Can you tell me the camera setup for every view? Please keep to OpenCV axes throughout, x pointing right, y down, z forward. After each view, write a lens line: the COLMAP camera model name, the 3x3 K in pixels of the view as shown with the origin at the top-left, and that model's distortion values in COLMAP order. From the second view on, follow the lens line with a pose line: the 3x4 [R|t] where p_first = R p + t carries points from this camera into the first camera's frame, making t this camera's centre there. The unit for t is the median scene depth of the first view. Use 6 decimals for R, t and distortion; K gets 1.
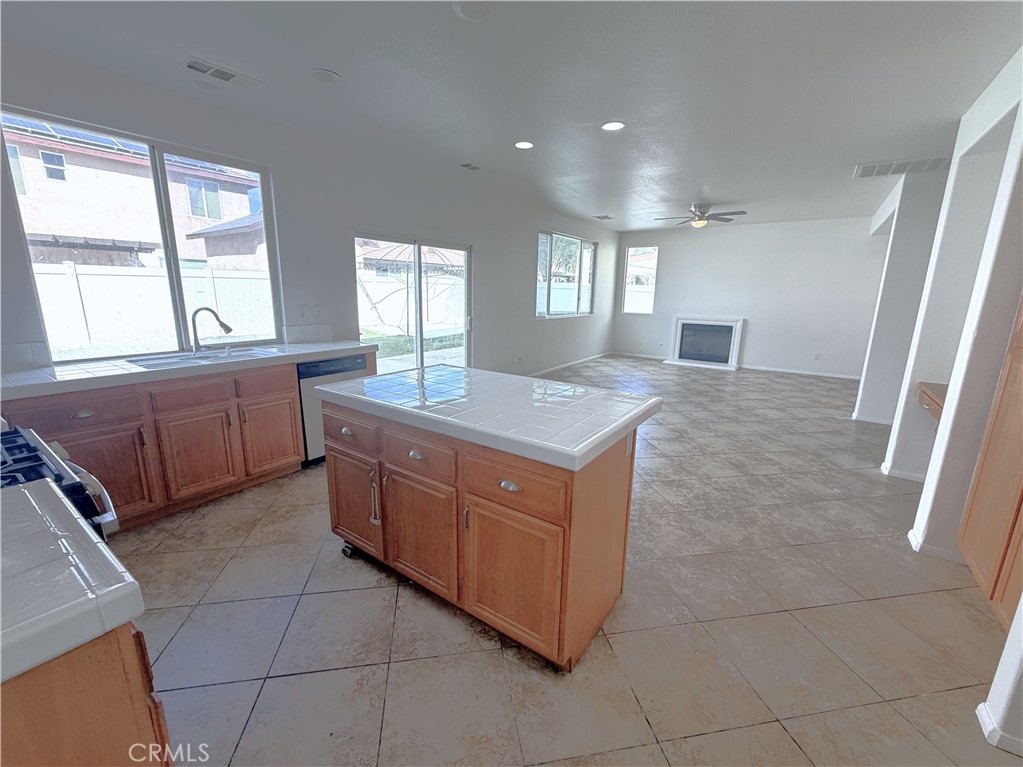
lens RADIAL K [[419.5, 0, 511.5], [0, 419.5, 383.5], [0, 0, 1]] dist [-0.002870, -0.000365]
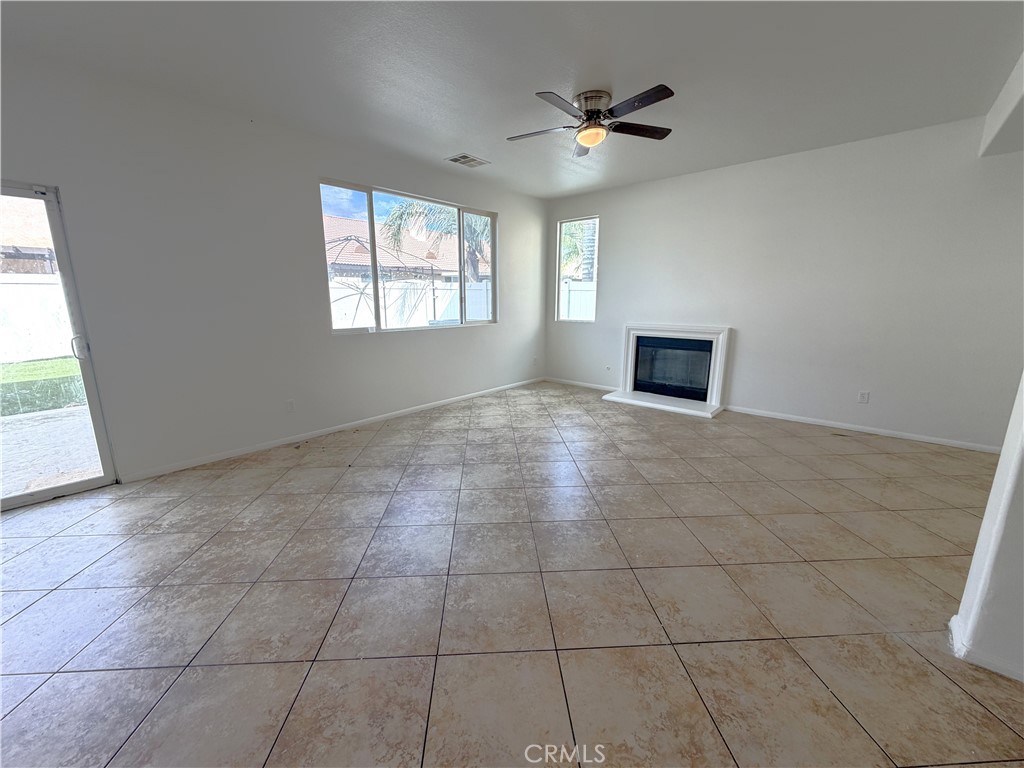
lens RADIAL K [[407.1, 0, 512.0], [0, 407.1, 384.0], [0, 0, 1]] dist [0.001148, 0.000144]
pose [[0.993307, 0.004241, -0.115429, 0.307144], [-0.005572, 0.999922, -0.011211, -0.065992], [0.115372, 0.011779, 0.993253, 0.386712]]
